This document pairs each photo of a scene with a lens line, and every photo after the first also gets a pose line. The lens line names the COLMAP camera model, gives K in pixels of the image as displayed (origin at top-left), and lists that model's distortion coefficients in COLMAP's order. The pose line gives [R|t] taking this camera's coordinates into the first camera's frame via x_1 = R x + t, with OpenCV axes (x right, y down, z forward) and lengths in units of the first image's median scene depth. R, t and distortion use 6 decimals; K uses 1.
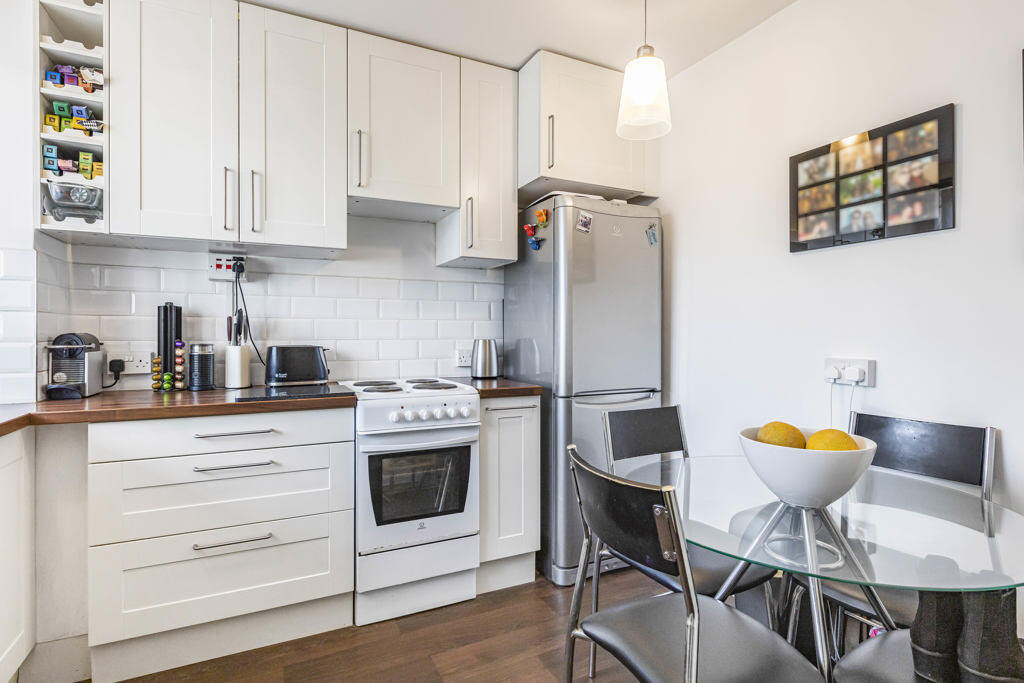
lens RADIAL K [[518.9, 0, 515.1], [0, 518.9, 335.2], [0, 0, 1]] dist [0.007151, -0.001864]
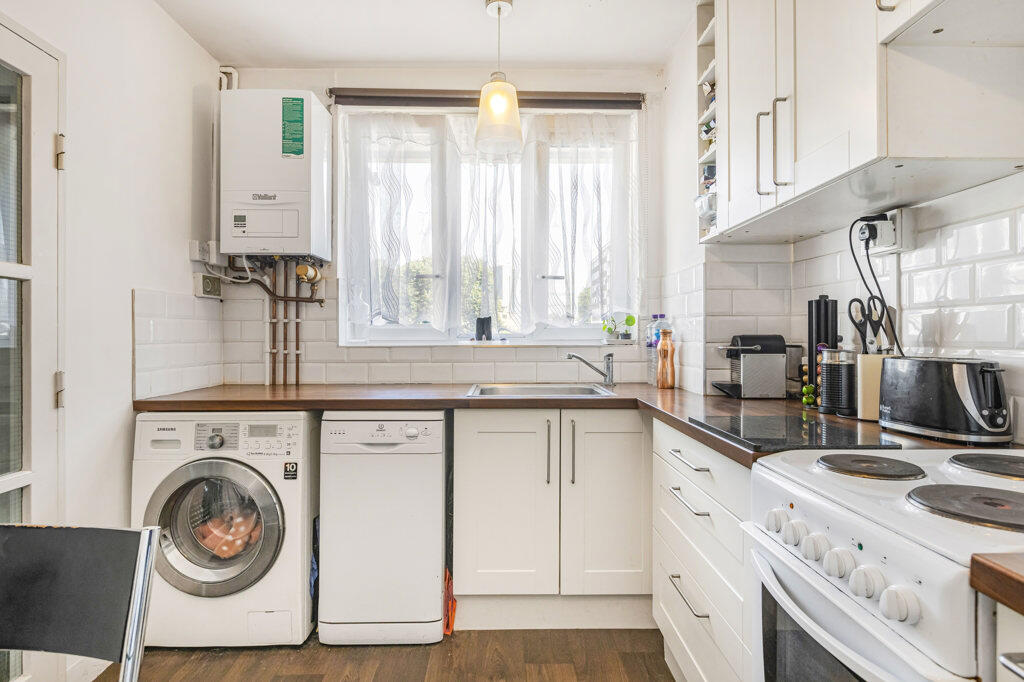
lens RADIAL K [[544.0, 0, 515.5], [0, 544.0, 332.5], [0, 0, 1]] dist [0.025768, 0.001360]
pose [[-0.430779, -0.003299, -0.902452, 0.285544], [-0.000928, 0.999994, -0.003212, -0.004054], [0.902457, -0.000546, -0.430779, 0.945453]]
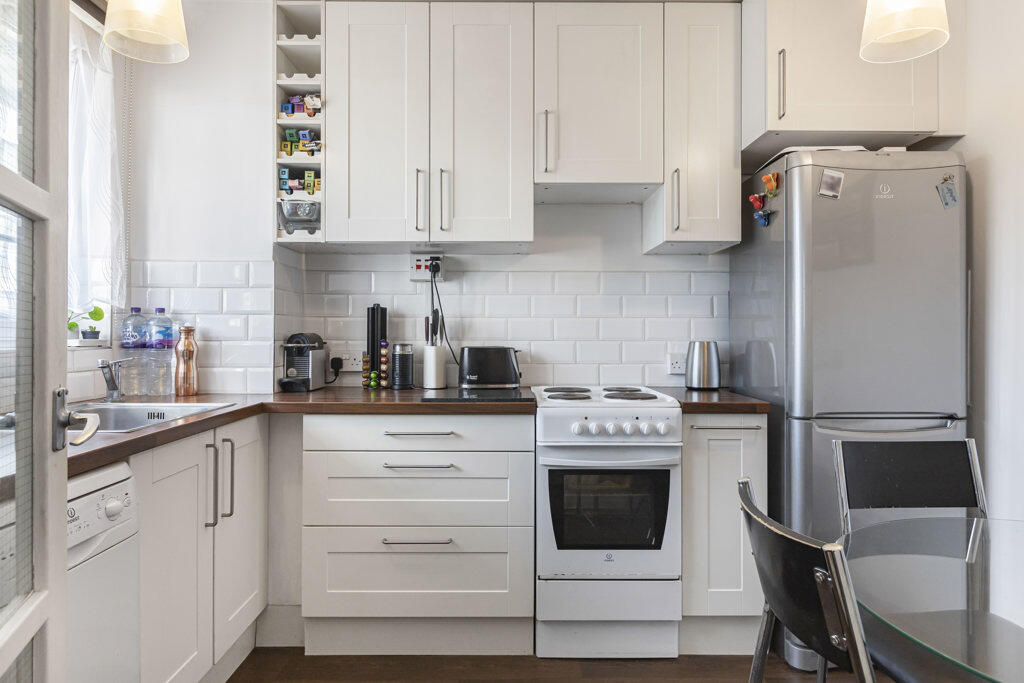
lens RADIAL K [[611.8, 0, 507.4], [0, 611.8, 329.2], [0, 0, 1]] dist [0.008415, -0.001137]
pose [[0.898404, -0.002482, -0.439163, 0.111903], [-0.002478, 0.999939, -0.010719, 0.000450], [0.439163, 0.010719, 0.898343, 0.011810]]
